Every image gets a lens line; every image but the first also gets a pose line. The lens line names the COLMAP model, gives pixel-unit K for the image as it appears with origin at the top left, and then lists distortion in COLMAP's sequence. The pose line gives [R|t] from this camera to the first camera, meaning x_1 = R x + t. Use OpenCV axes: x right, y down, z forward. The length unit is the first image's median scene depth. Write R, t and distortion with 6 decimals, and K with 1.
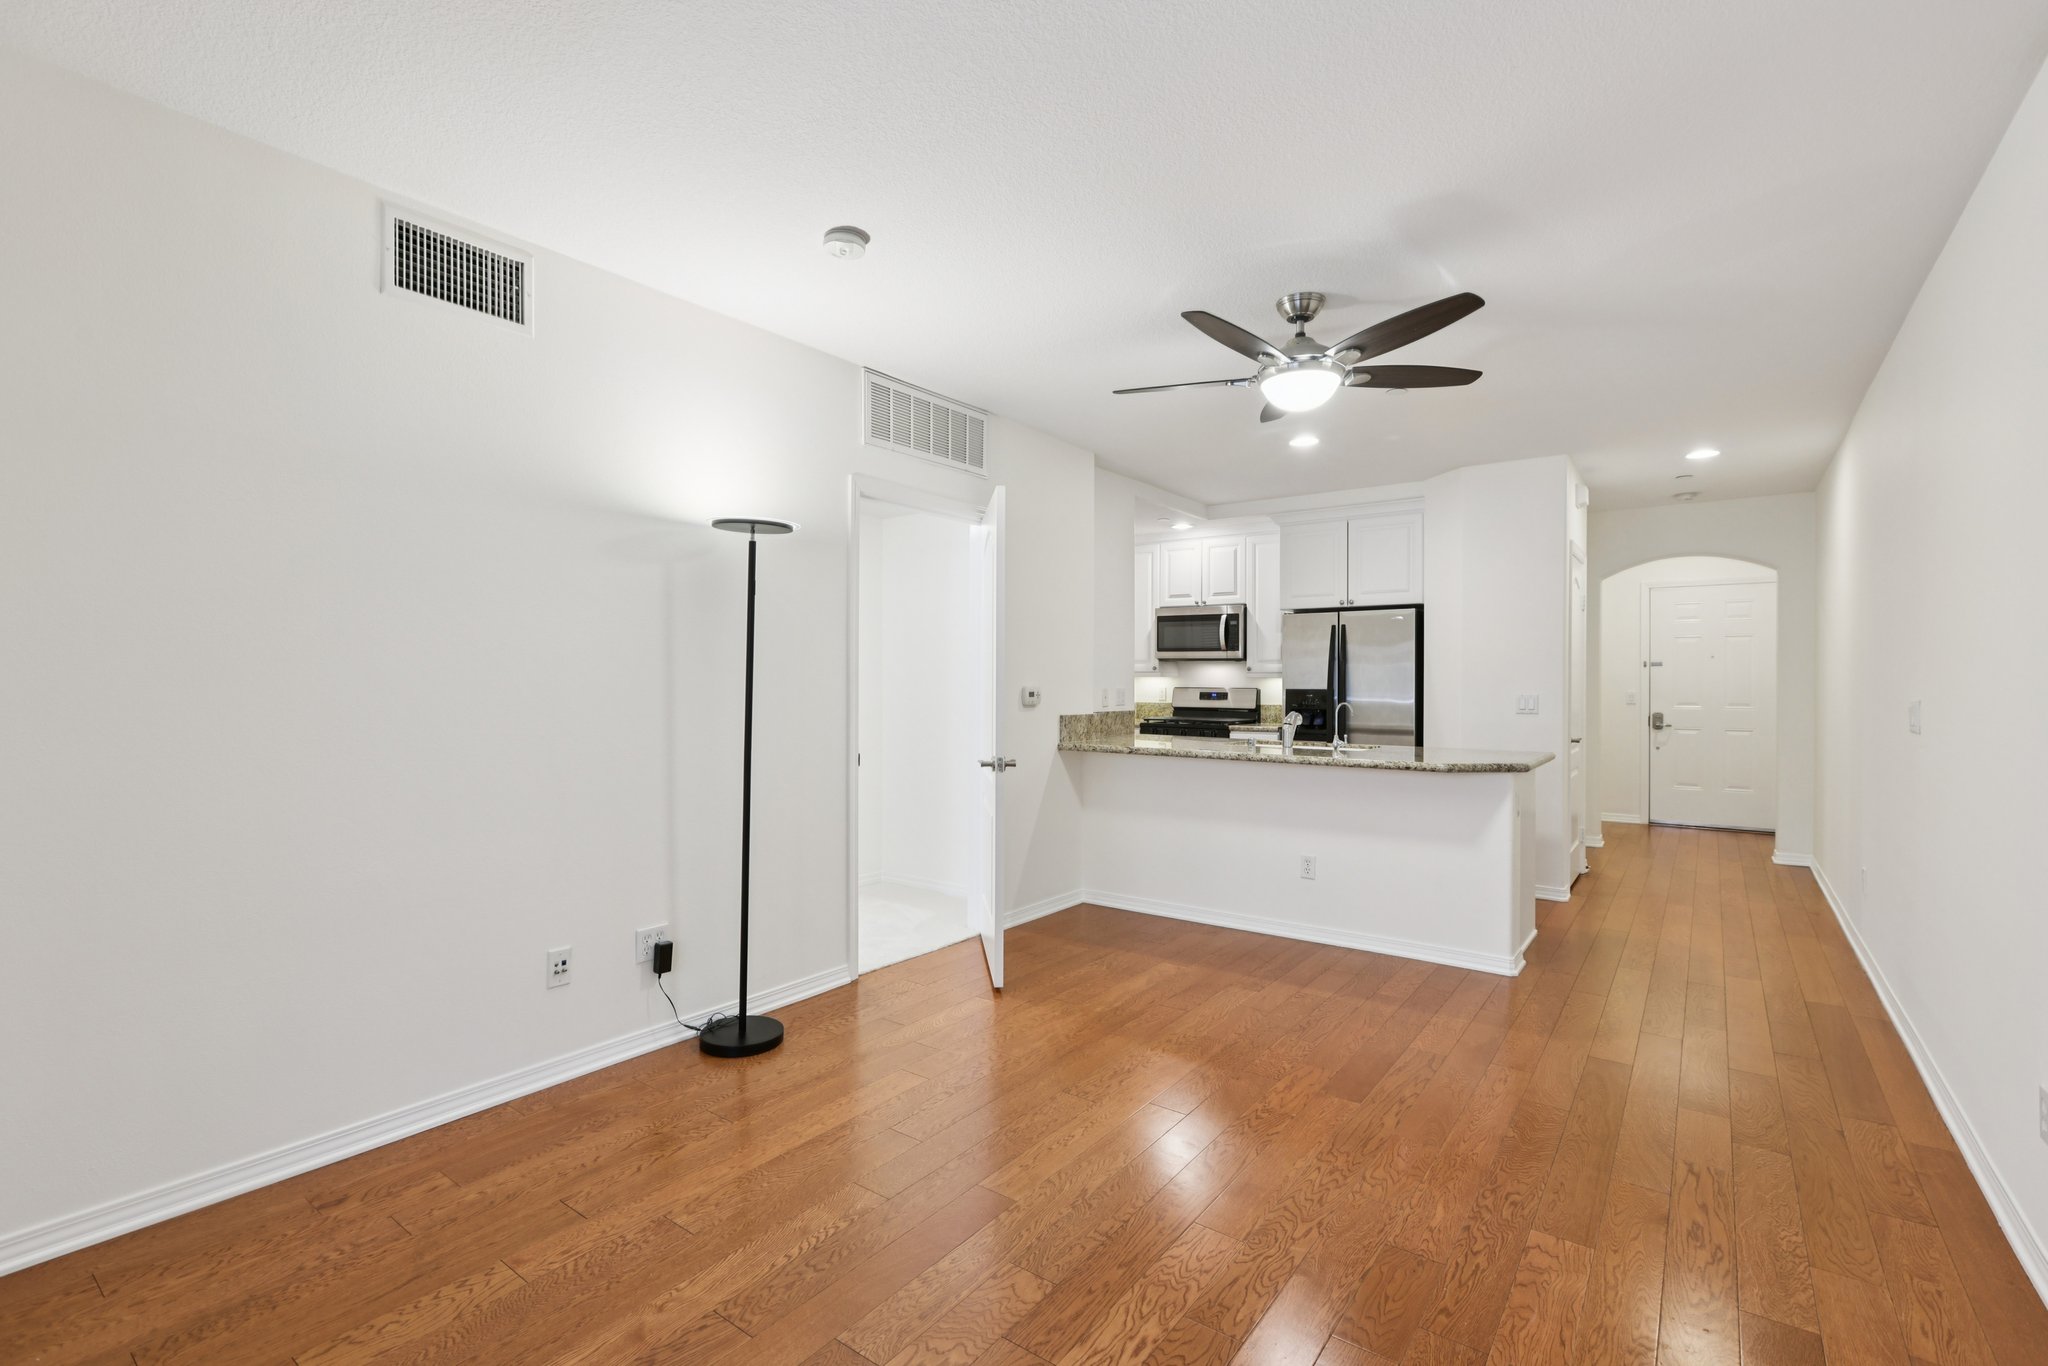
lens RADIAL K [[911.1, 0, 1022.8], [0, 911.1, 676.0], [0, 0, 1]] dist [0.000919, -0.001050]
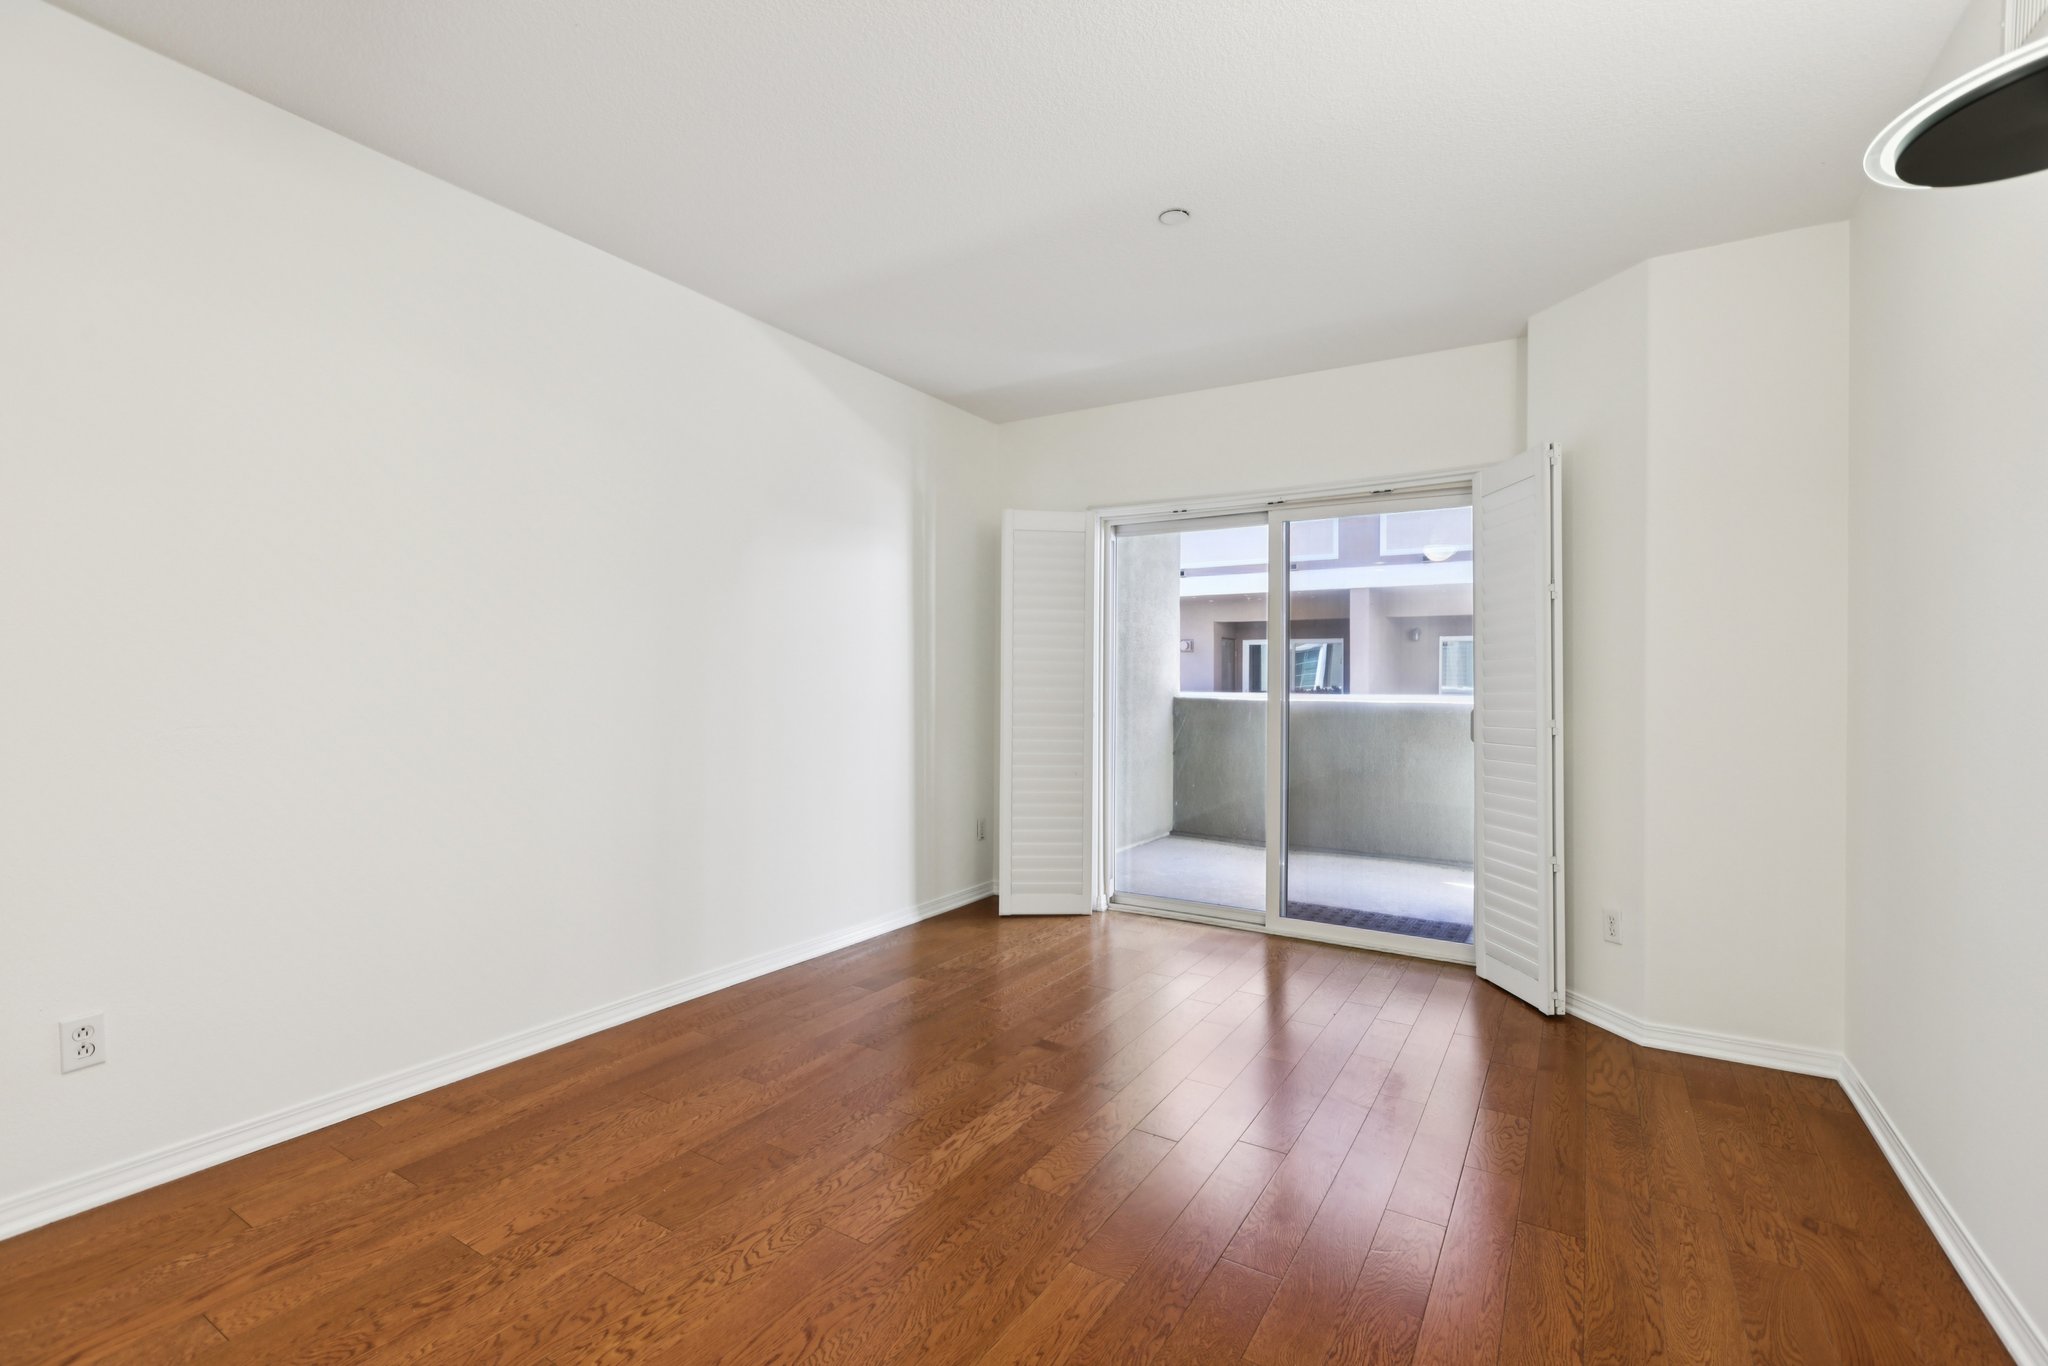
lens RADIAL K [[911.1, 0, 1018.6], [0, 911.1, 686.5], [0, 0, 1]] dist [0.000919, -0.001050]
pose [[-0.996035, -0.013561, -0.087924, 0.110062], [-0.013151, 0.999900, -0.005235, 0.048312], [0.087986, -0.004058, -0.996113, 1.660978]]
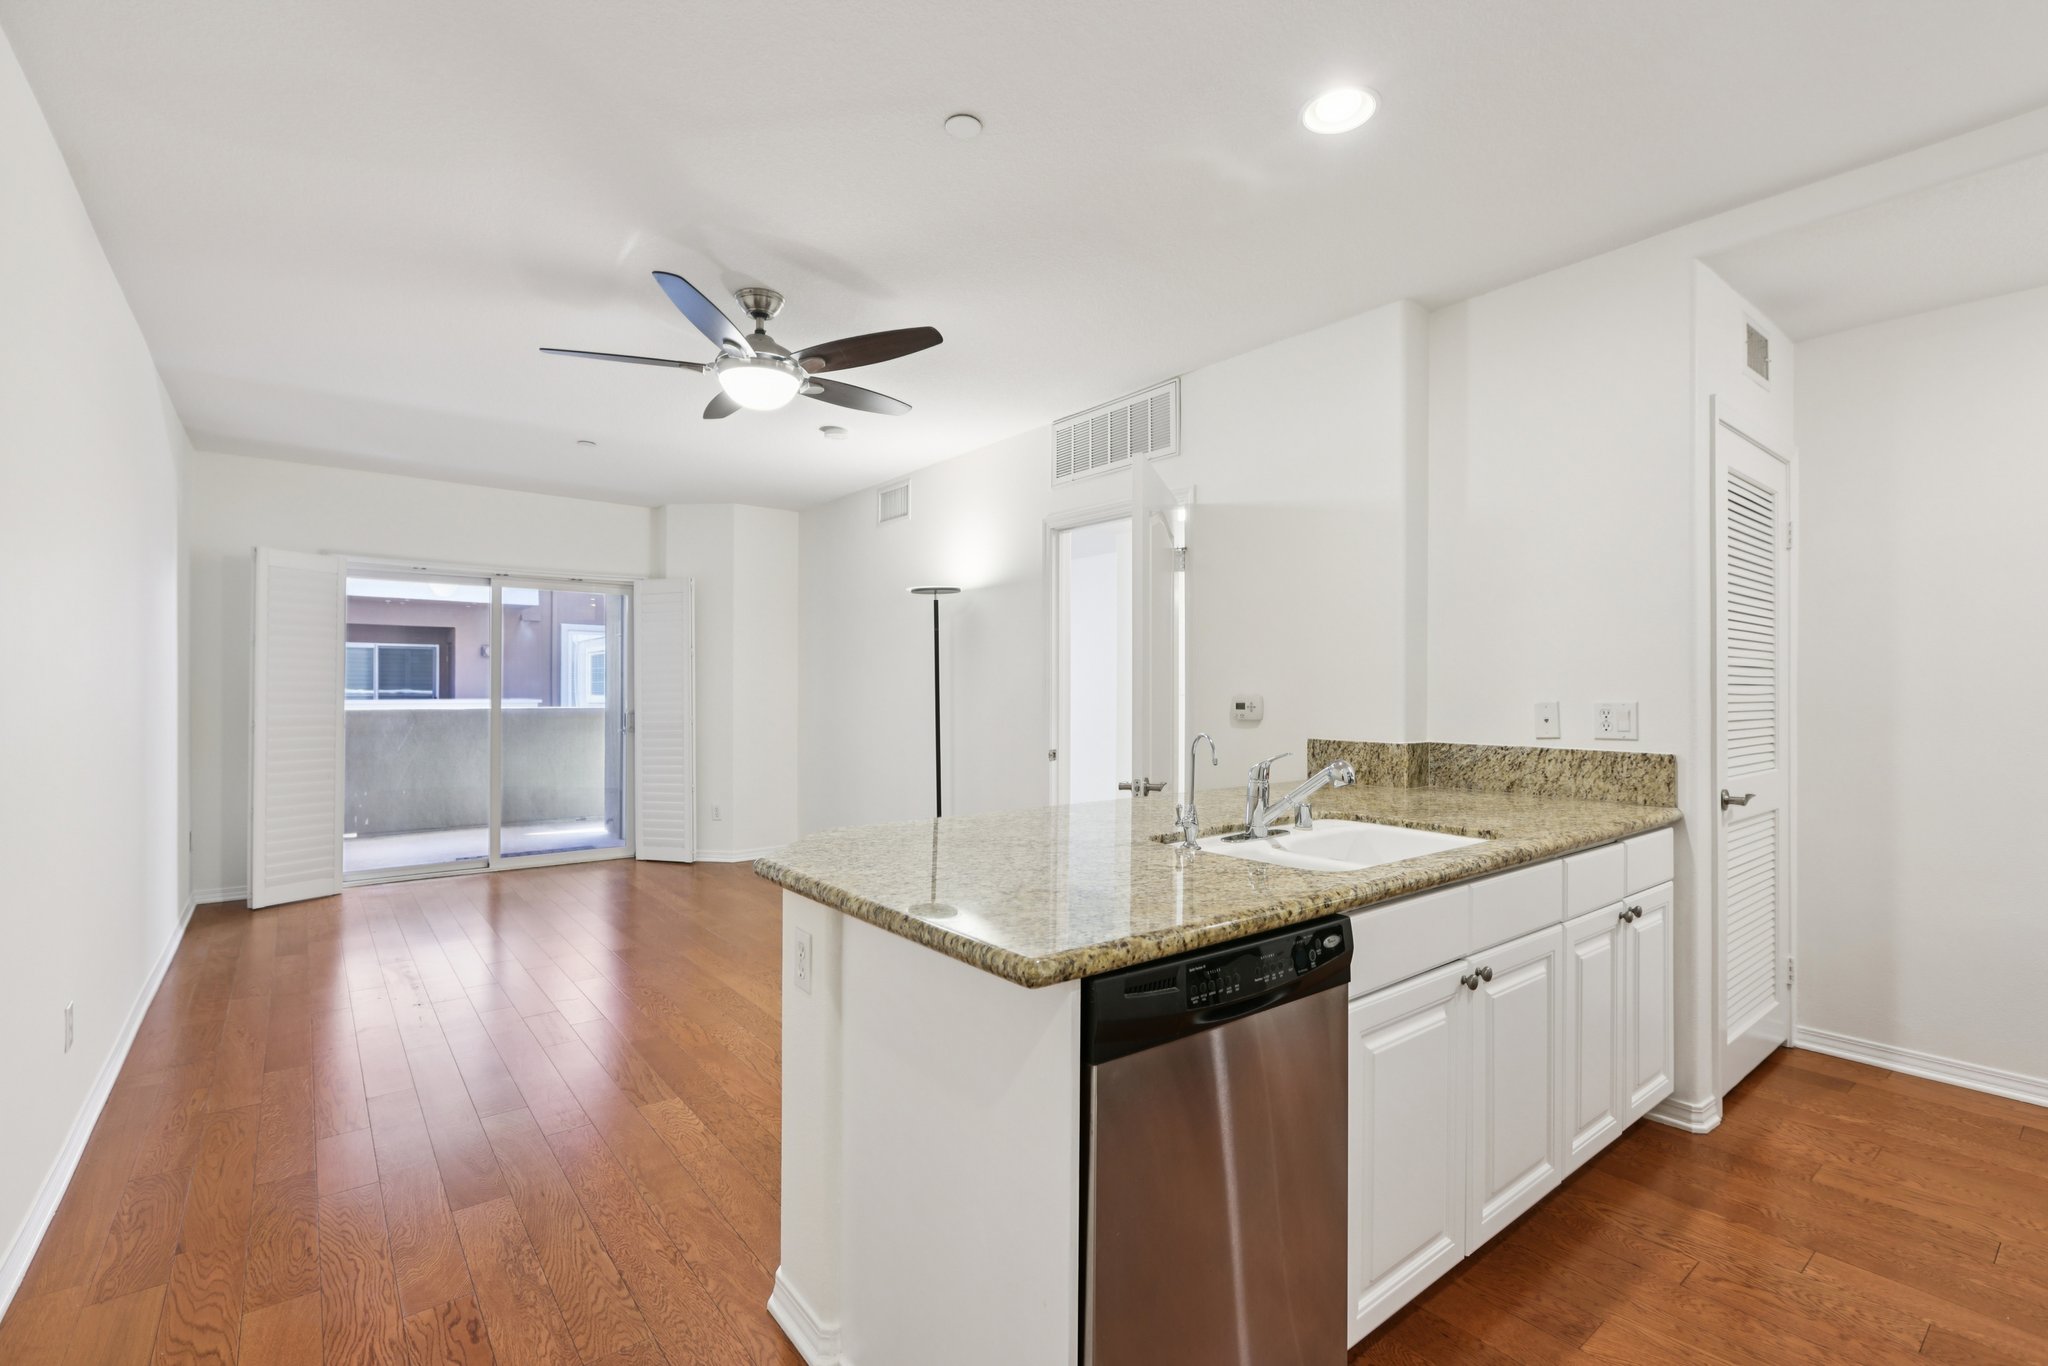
lens RADIAL K [[911.1, 0, 1015.6], [0, 911.1, 687.0], [0, 0, 1]] dist [0.000919, -0.001050]
pose [[-0.254974, -0.007819, -0.966916, 1.559668], [0.002054, 0.999961, -0.008628, 0.020602], [0.966946, -0.004186, -0.254948, 2.006490]]
